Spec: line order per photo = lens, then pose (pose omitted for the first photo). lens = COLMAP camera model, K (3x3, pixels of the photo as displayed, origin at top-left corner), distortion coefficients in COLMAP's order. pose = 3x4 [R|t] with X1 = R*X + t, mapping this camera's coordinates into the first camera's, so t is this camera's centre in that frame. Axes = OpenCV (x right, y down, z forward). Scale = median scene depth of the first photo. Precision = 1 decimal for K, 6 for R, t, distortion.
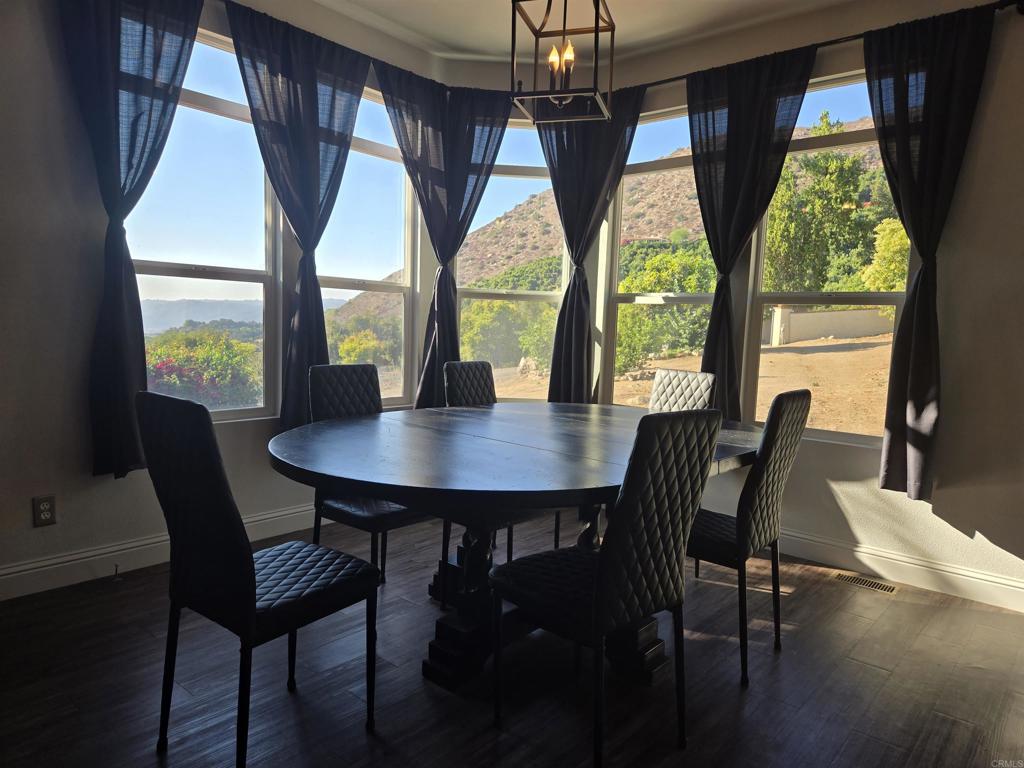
lens RADIAL K [[695.6, 0, 516.4], [0, 695.6, 389.1], [0, 0, 1]] dist [0.068701, -0.050871]
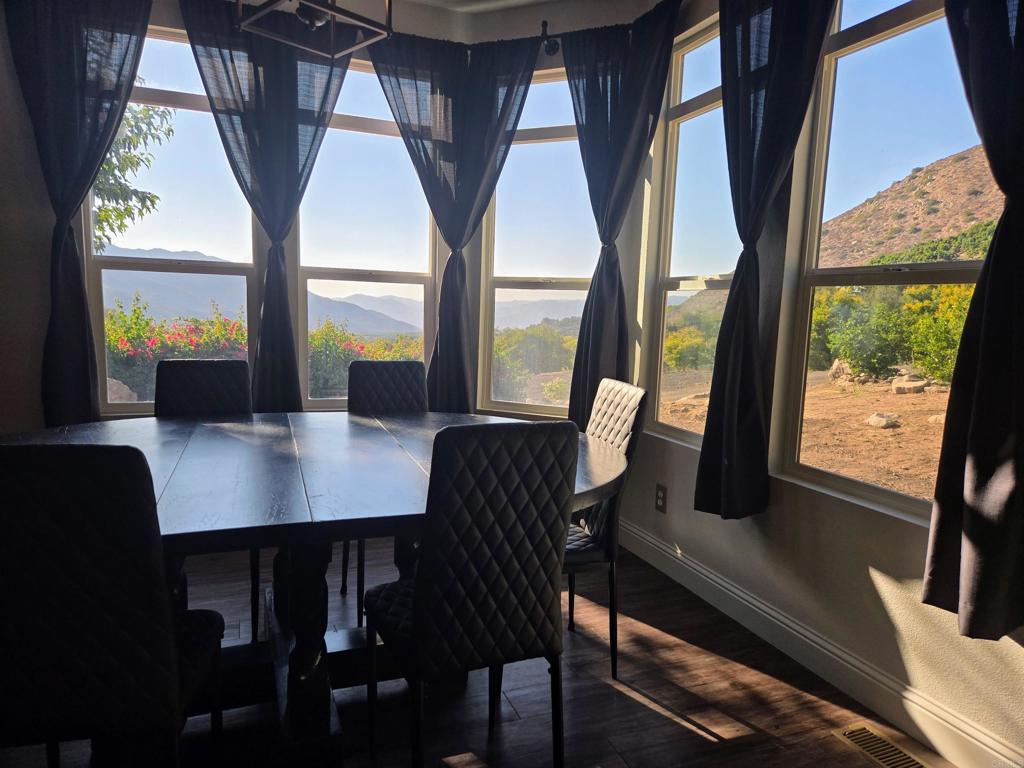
lens RADIAL K [[690.9, 0, 512.0], [0, 690.9, 384.0], [0, 0, 1]] dist [0.147186, -0.146006]
pose [[0.884775, 0.046047, -0.463737, 0.427325], [-0.047251, 0.998842, 0.009028, -0.023813], [0.463616, 0.013924, 0.885927, 0.285975]]
